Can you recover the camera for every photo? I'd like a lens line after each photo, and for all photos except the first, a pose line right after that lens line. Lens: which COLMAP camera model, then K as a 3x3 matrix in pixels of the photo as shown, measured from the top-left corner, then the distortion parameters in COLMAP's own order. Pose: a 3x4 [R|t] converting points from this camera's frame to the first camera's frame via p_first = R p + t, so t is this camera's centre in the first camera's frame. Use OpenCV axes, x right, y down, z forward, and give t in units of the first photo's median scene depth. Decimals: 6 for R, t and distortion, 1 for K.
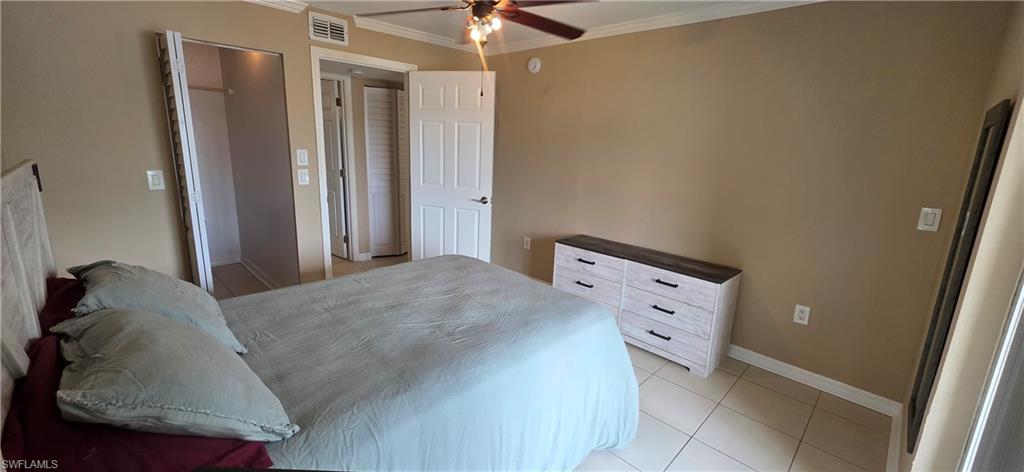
lens RADIAL K [[410.1, 0, 514.8], [0, 410.1, 232.3], [0, 0, 1]] dist [0.002697, 0.000614]
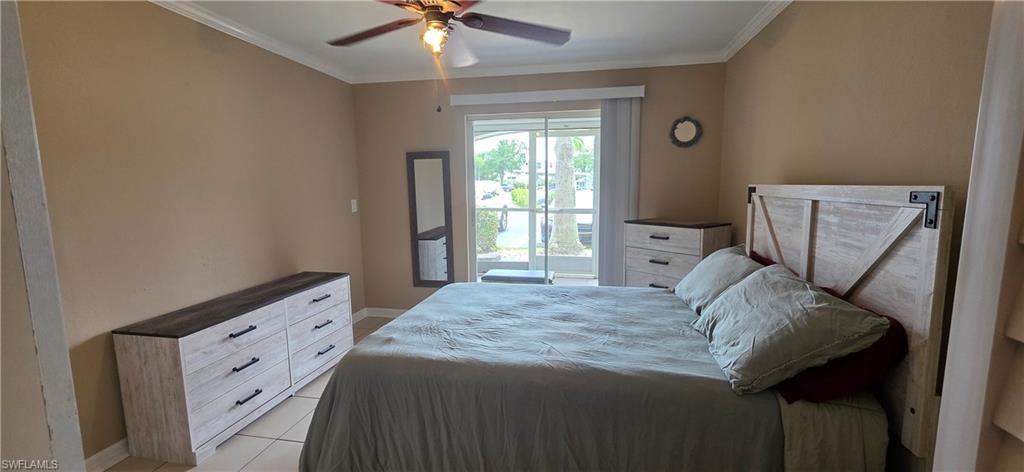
lens RADIAL K [[410.1, 0, 514.8], [0, 410.1, 232.3], [0, 0, 1]] dist [0.002697, 0.000614]
pose [[-0.549227, -0.134771, 0.824734, -0.664008], [0.169921, 0.948282, 0.268119, -0.207150], [-0.818215, 0.287398, -0.497922, 0.973858]]
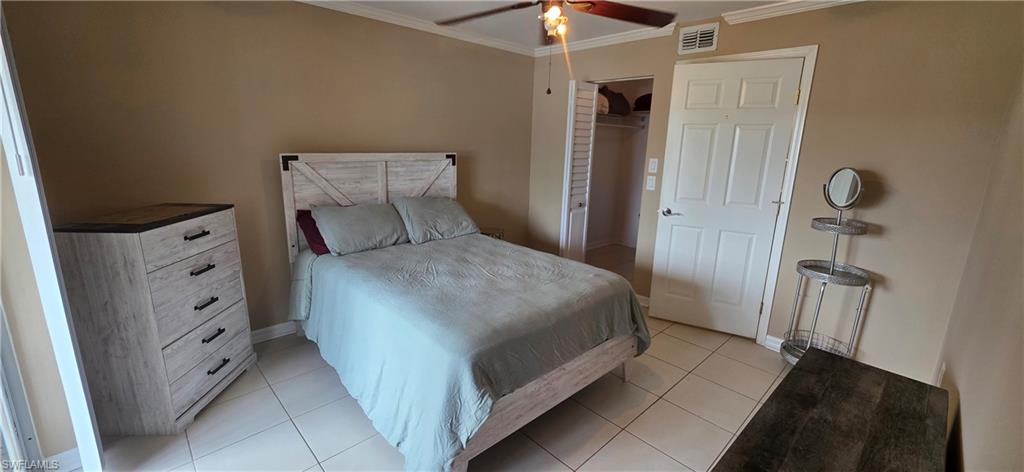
lens RADIAL K [[410.1, 0, 514.8], [0, 410.1, 232.3], [0, 0, 1]] dist [0.002697, 0.000614]
pose [[-0.036015, 0.180321, -0.982948, 0.644042], [-0.243250, 0.952422, 0.183634, -0.127999], [0.969295, 0.245716, 0.009561, 0.699200]]
